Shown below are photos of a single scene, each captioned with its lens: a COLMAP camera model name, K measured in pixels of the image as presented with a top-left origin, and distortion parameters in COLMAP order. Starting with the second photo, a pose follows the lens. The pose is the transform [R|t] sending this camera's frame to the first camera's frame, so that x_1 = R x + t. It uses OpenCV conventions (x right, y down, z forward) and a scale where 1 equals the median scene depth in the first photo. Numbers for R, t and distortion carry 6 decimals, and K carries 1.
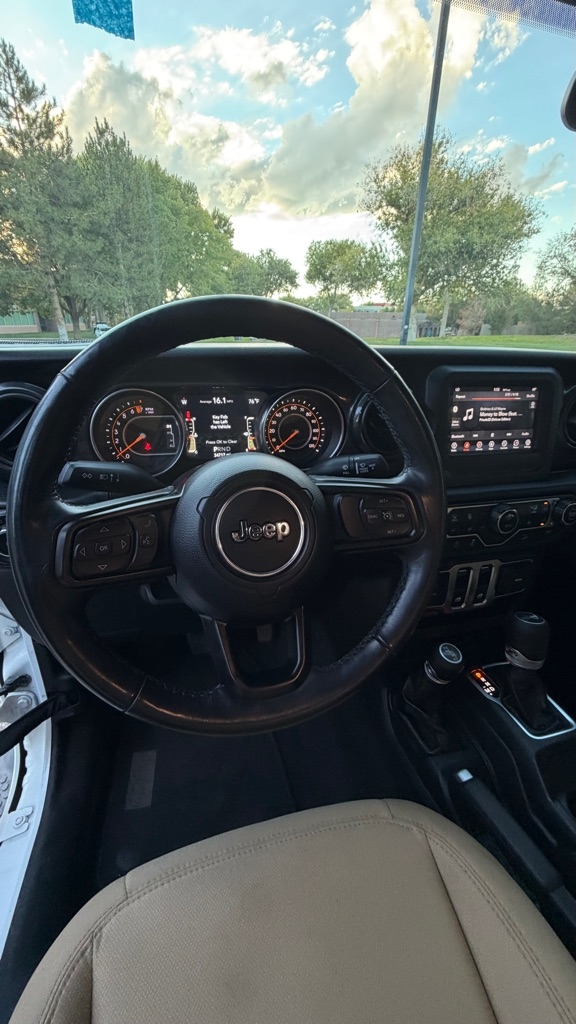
lens RADIAL K [[401.6, 0, 288.2], [0, 401.6, 508.7], [0, 0, 1]] dist [0.001375, -0.001161]
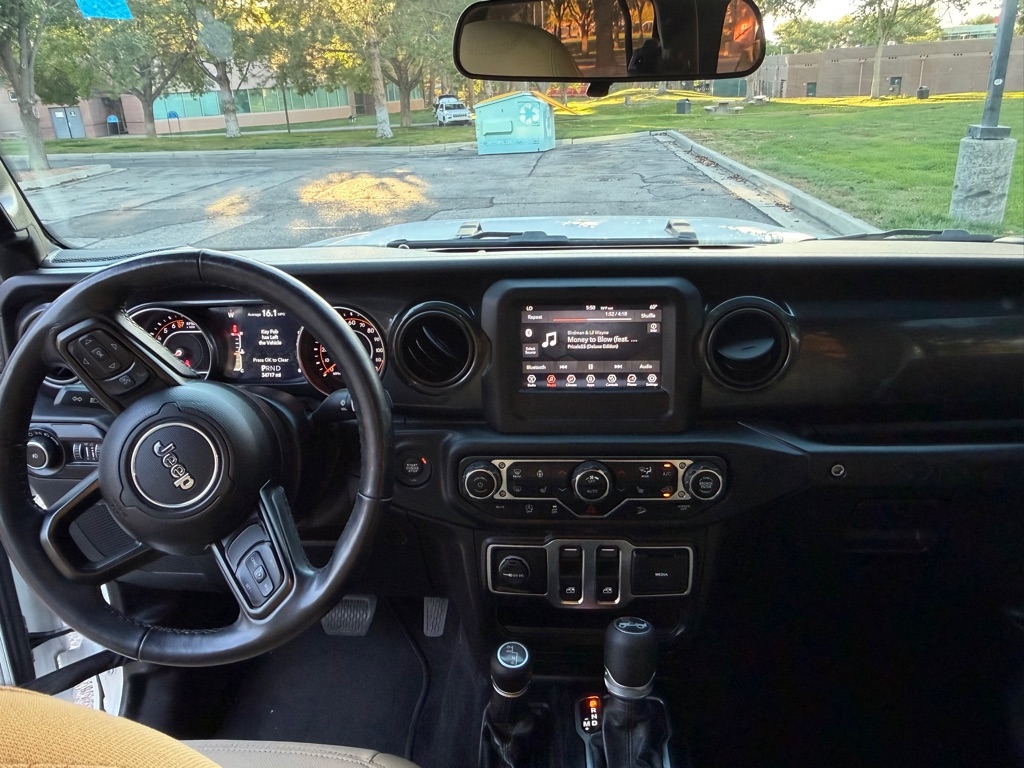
lens RADIAL K [[781.1, 0, 504.9], [0, 781.1, 388.4], [0, 0, 1]] dist [-0.001636, 0.009020]
pose [[0.943264, 0.059830, -0.326610, 0.843729], [-0.078914, 0.995843, -0.045482, -0.066971], [0.322531, 0.068675, 0.944064, -0.412725]]
